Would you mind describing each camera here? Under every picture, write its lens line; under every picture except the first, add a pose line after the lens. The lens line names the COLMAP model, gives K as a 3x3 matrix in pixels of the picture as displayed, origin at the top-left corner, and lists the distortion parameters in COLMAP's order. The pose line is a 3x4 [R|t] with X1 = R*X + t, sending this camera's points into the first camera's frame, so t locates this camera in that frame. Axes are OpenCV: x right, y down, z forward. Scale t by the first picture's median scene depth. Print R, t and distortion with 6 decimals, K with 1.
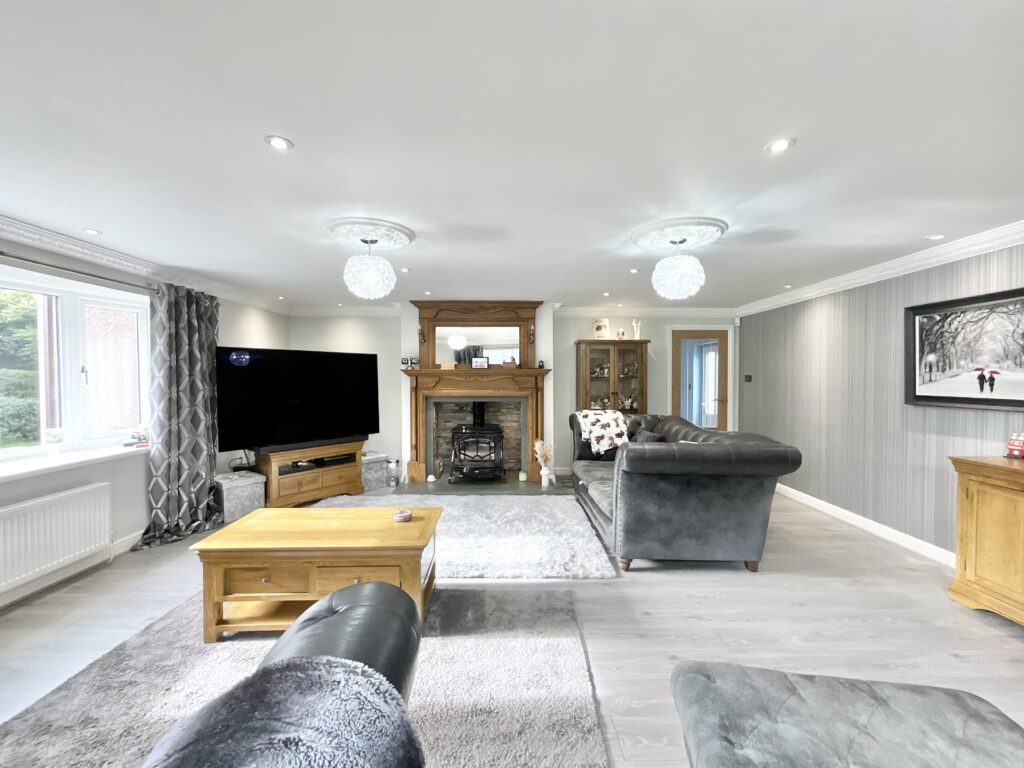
lens RADIAL K [[410.7, 0, 501.7], [0, 410.7, 381.4], [0, 0, 1]] dist [0.000201, 0.000172]
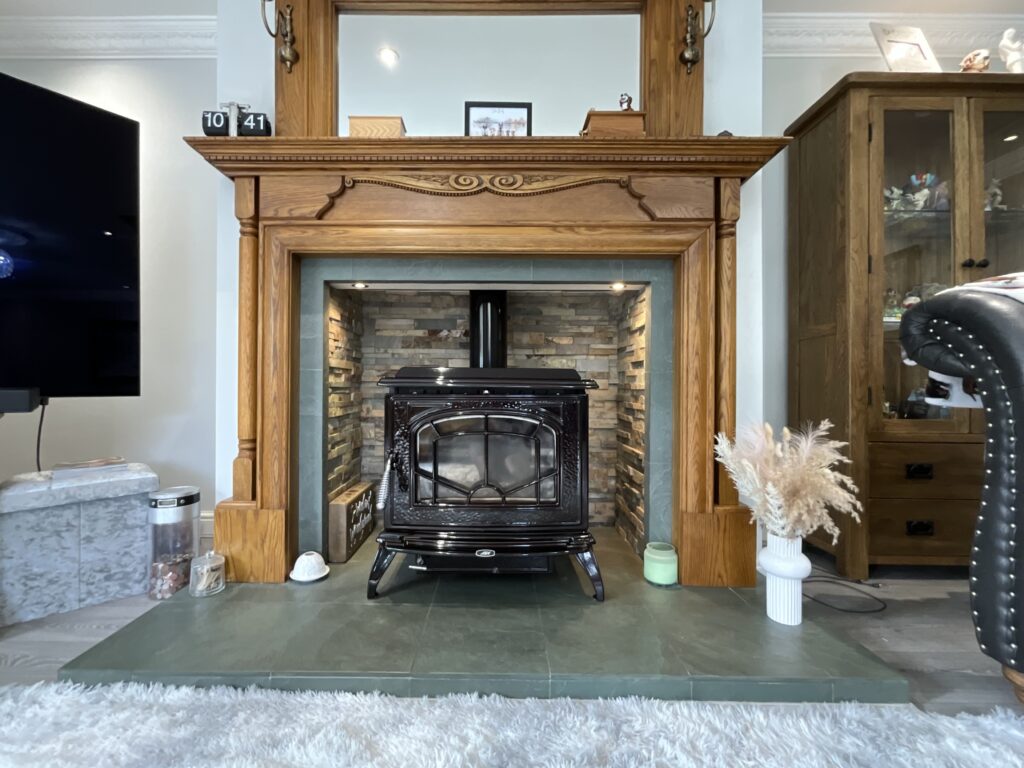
lens RADIAL K [[451.7, 0, 486.3], [0, 451.7, 381.8], [0, 0, 1]] dist [-0.000510, -0.000122]
pose [[0.999681, 0.006960, -0.024280, -0.054097], [-0.007310, 0.999870, -0.014356, 0.124138], [0.024177, 0.014529, 0.999602, 0.731222]]
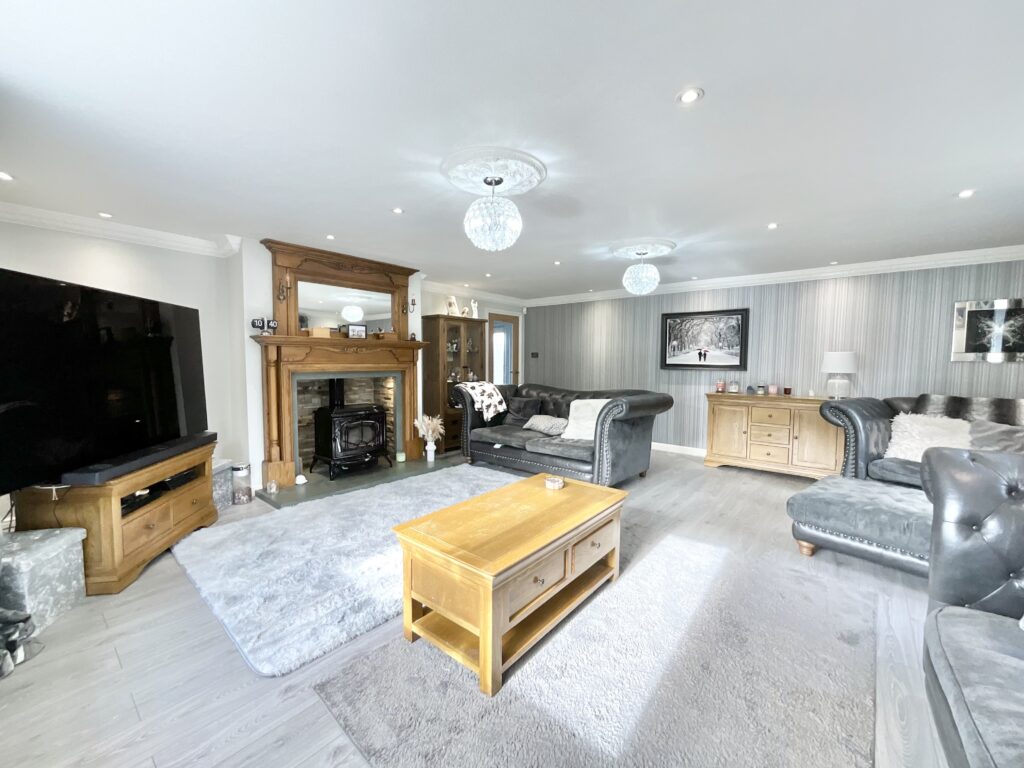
lens RADIAL K [[416.5, 0, 512.0], [0, 416.5, 384.0], [0, 0, 1]] dist [-0.000403, 0.000034]
pose [[0.648575, -0.039497, 0.760126, -0.511226], [-0.000316, 0.998639, 0.052160, 0.017405], [-0.761151, -0.034070, 0.647679, 0.208904]]
